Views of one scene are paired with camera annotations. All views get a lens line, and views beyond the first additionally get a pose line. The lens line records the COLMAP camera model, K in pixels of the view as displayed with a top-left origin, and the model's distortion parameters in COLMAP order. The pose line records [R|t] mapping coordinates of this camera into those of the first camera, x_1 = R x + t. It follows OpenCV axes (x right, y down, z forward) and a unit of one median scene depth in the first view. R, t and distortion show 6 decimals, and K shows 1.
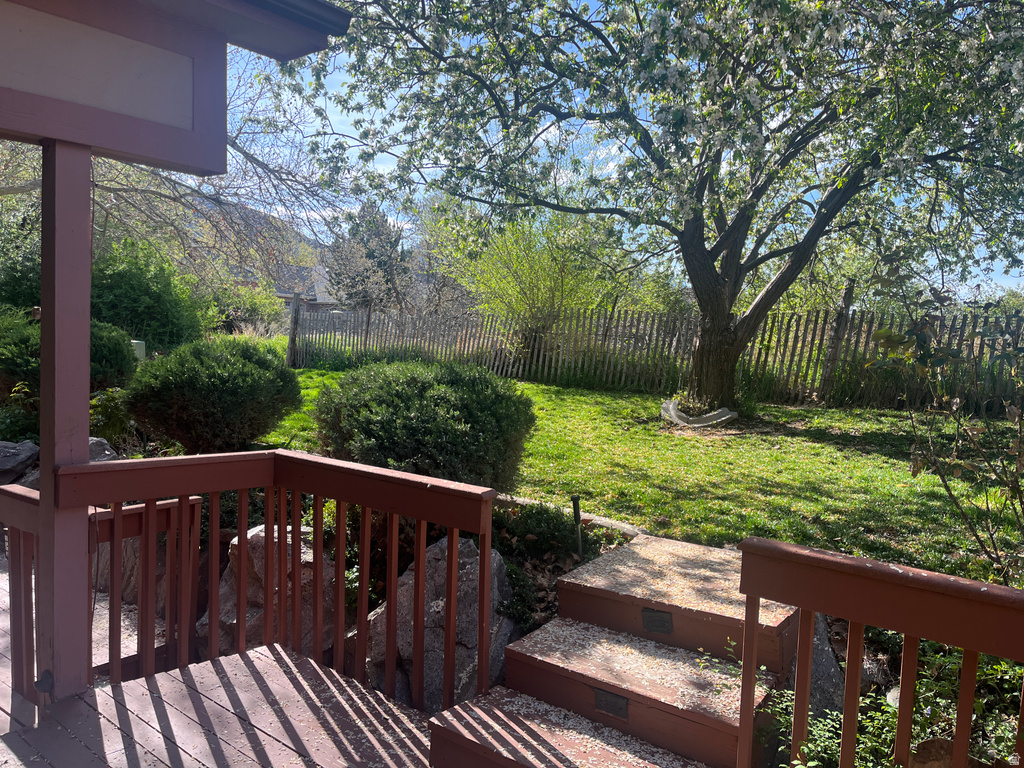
lens RADIAL K [[772.4, 0, 509.9], [0, 772.4, 378.9], [0, 0, 1]] dist [0.033312, -0.041494]
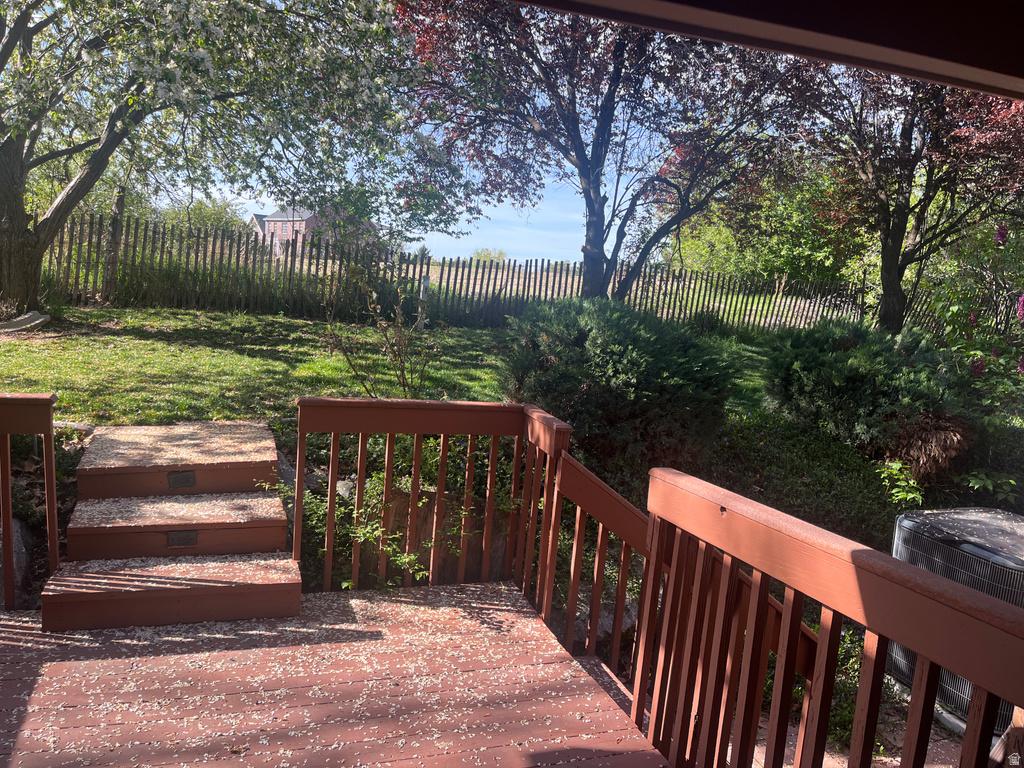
lens RADIAL K [[772.4, 0, 514.3], [0, 772.4, 385.2], [0, 0, 1]] dist [0.033312, -0.041494]
pose [[0.540590, -0.106536, 0.834513, -0.261138], [-0.014437, 0.990629, 0.135818, -0.014642], [-0.841162, -0.085470, 0.533986, -0.072572]]
